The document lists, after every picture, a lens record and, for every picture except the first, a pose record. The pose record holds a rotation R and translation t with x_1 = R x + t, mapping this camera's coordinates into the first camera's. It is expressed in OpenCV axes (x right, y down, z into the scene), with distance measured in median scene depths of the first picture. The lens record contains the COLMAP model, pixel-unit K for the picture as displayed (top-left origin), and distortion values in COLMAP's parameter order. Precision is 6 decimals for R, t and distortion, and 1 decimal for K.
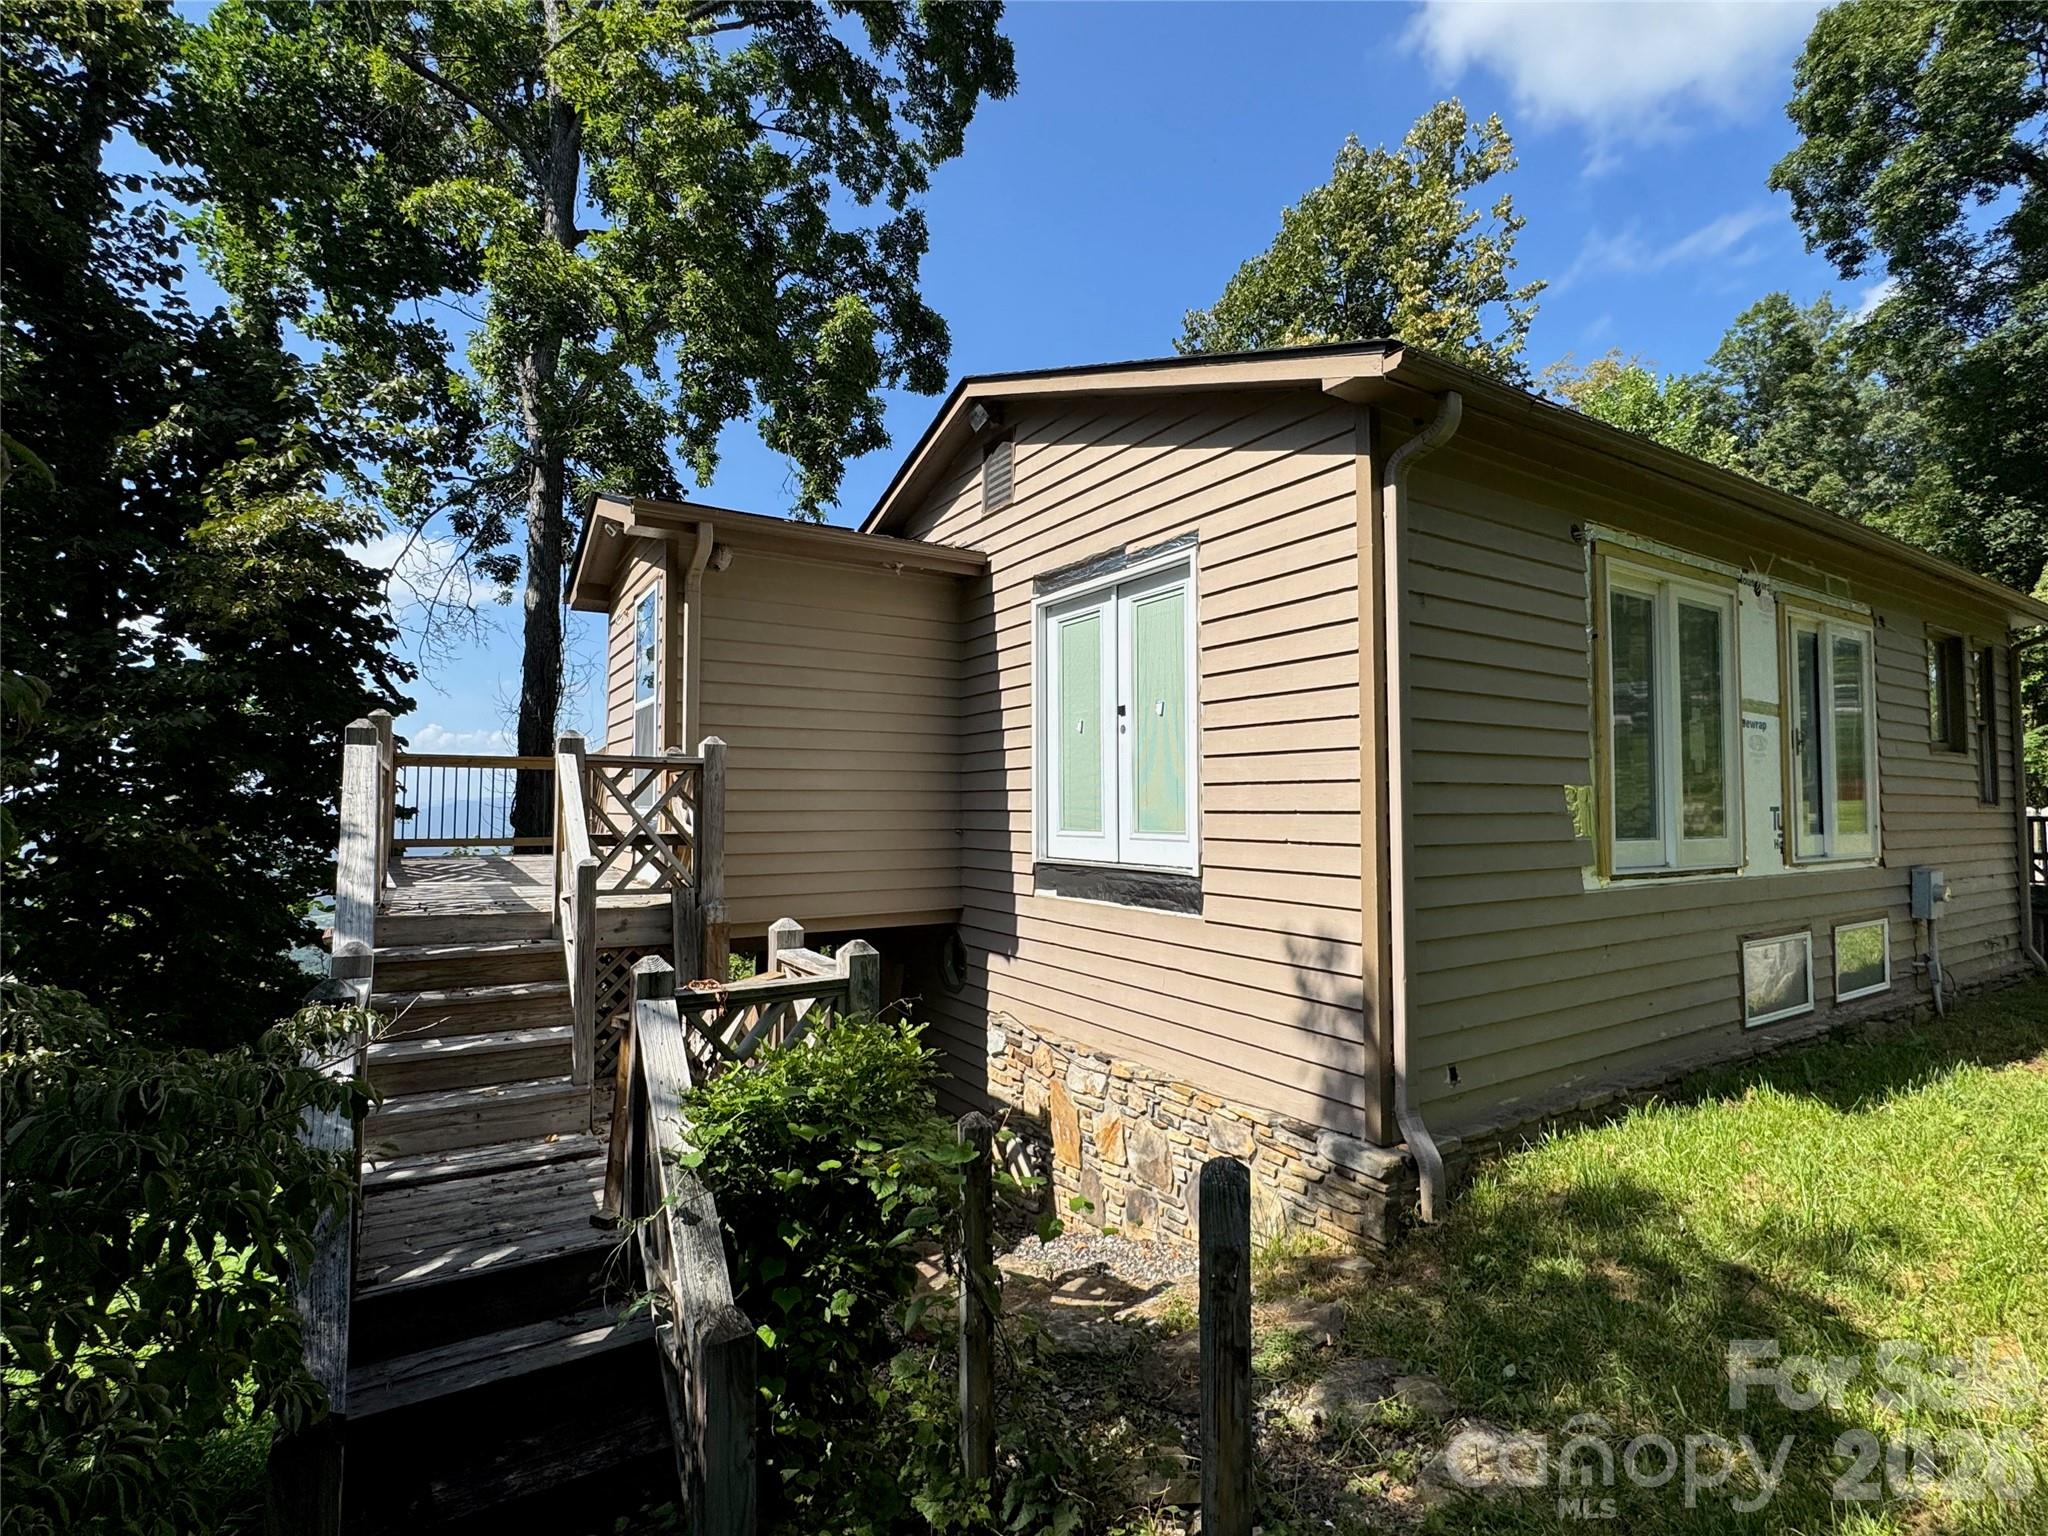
lens RADIAL K [[972.1, 0, 1028.4], [0, 972.1, 768.5], [0, 0, 1]] dist [-0.004772, 0.000100]
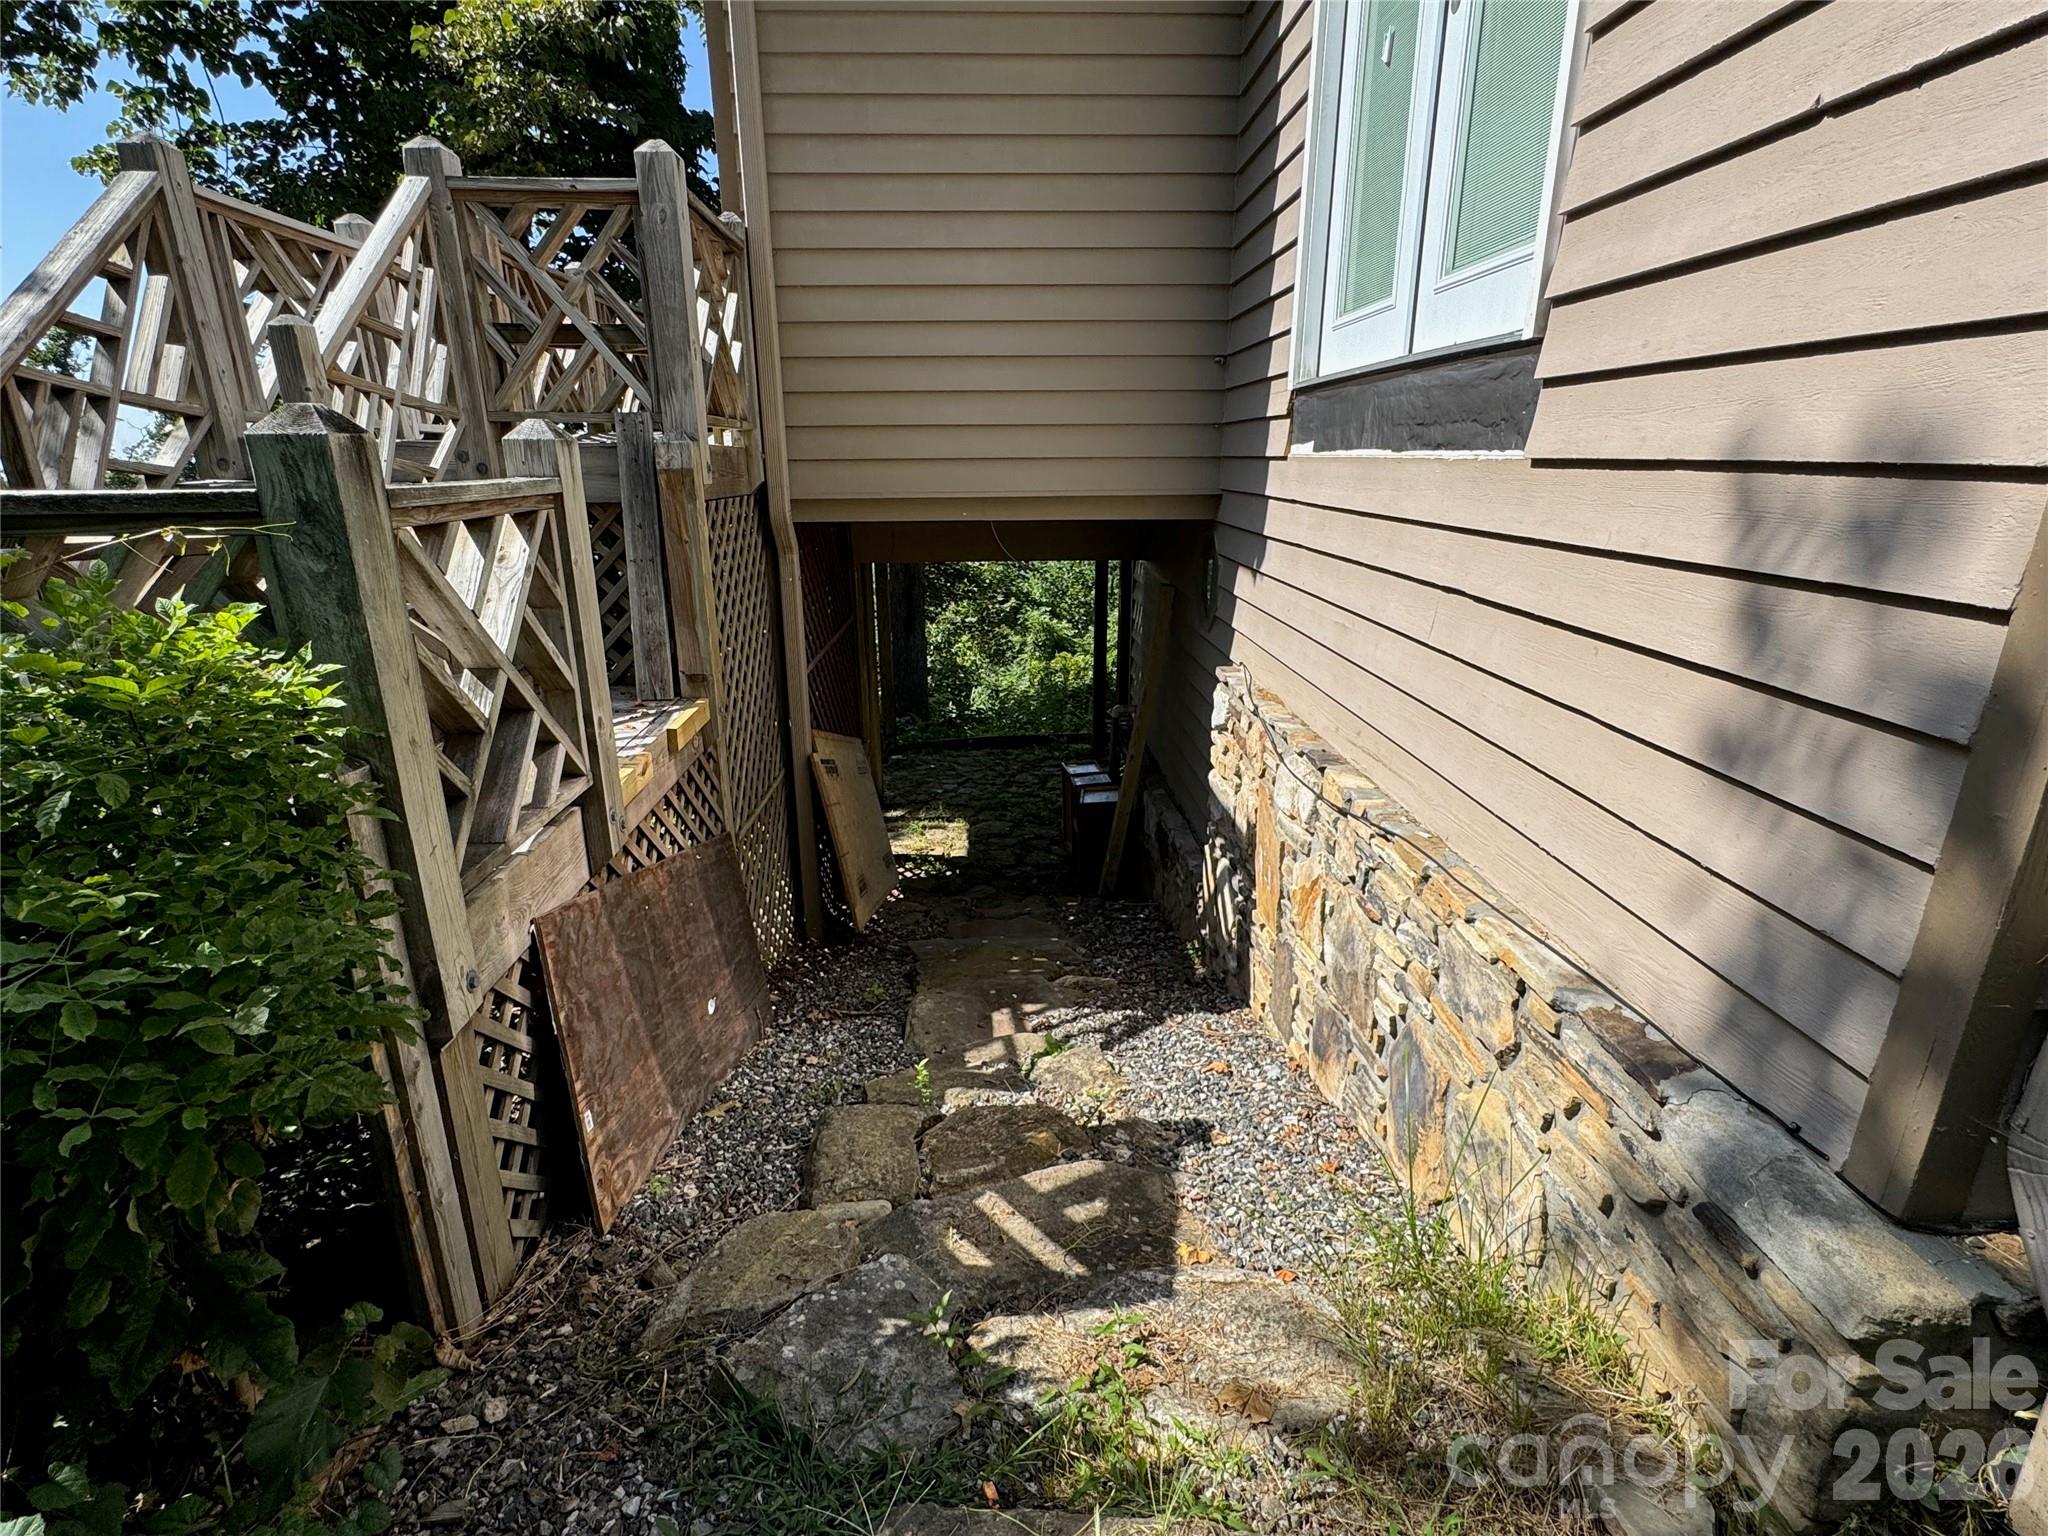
lens RADIAL K [[965.4, 0, 1025.1], [0, 965.4, 767.6], [0, 0, 1]] dist [-0.025390, 0.010985]
pose [[0.861754, 0.152843, -0.483755, 0.180373], [0.024189, 0.940075, 0.340107, 0.117412], [0.506749, -0.304790, 0.806417, 0.482158]]
